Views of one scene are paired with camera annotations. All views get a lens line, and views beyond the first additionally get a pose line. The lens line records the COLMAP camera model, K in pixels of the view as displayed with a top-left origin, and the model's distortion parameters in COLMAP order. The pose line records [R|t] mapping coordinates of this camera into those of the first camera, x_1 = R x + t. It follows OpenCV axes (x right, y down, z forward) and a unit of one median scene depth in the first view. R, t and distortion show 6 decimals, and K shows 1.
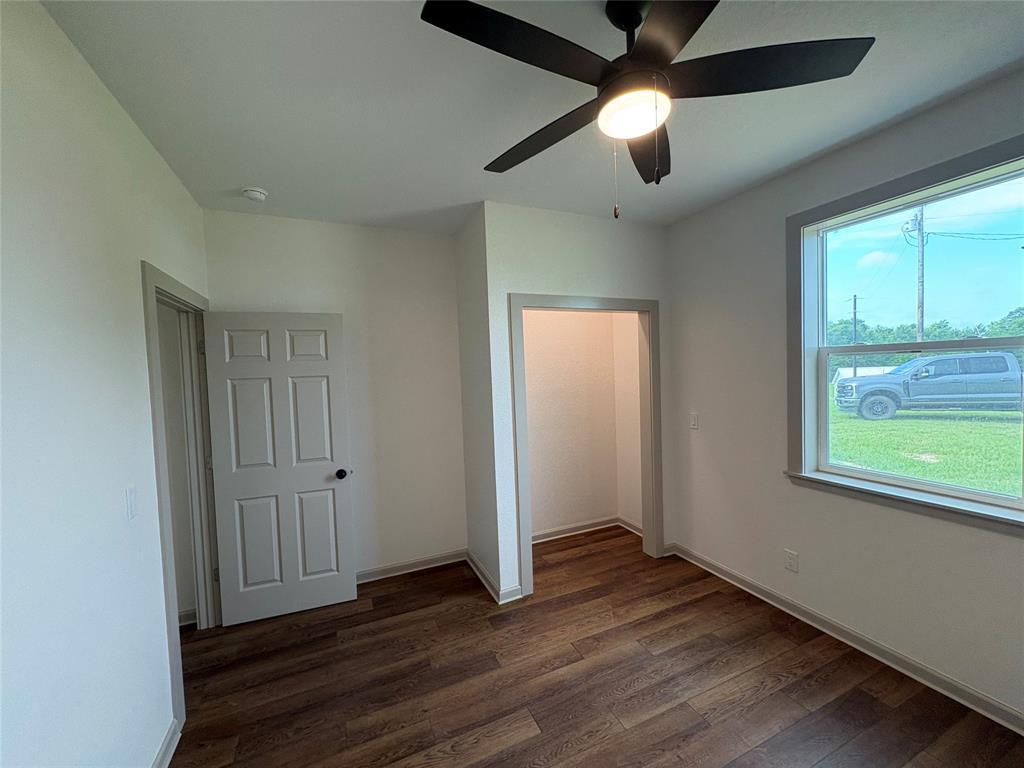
lens RADIAL K [[406.9, 0, 512.1], [0, 406.9, 384.5], [0, 0, 1]] dist [0.002689, 0.000211]
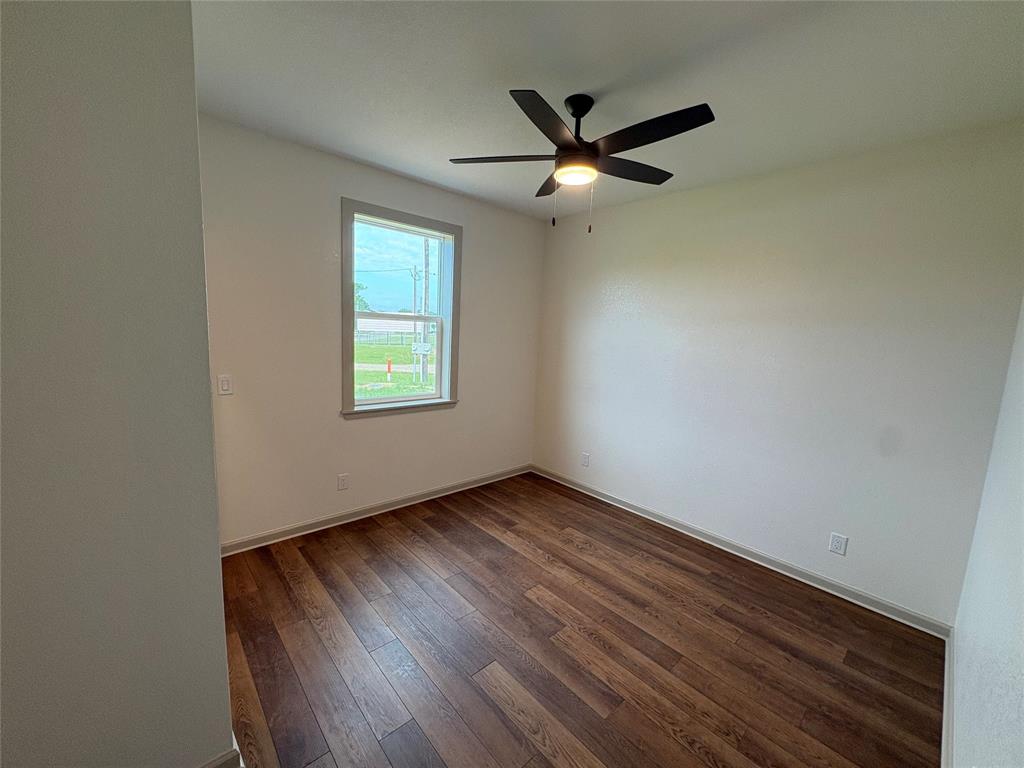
lens RADIAL K [[406.9, 0, 514.7], [0, 406.9, 384.2], [0, 0, 1]] dist [0.002689, 0.000211]
pose [[-0.309917, -0.108543, 0.944547, -0.638254], [0.004070, 0.993301, 0.115481, -0.006528], [-0.950755, 0.039634, -0.307399, 0.896690]]
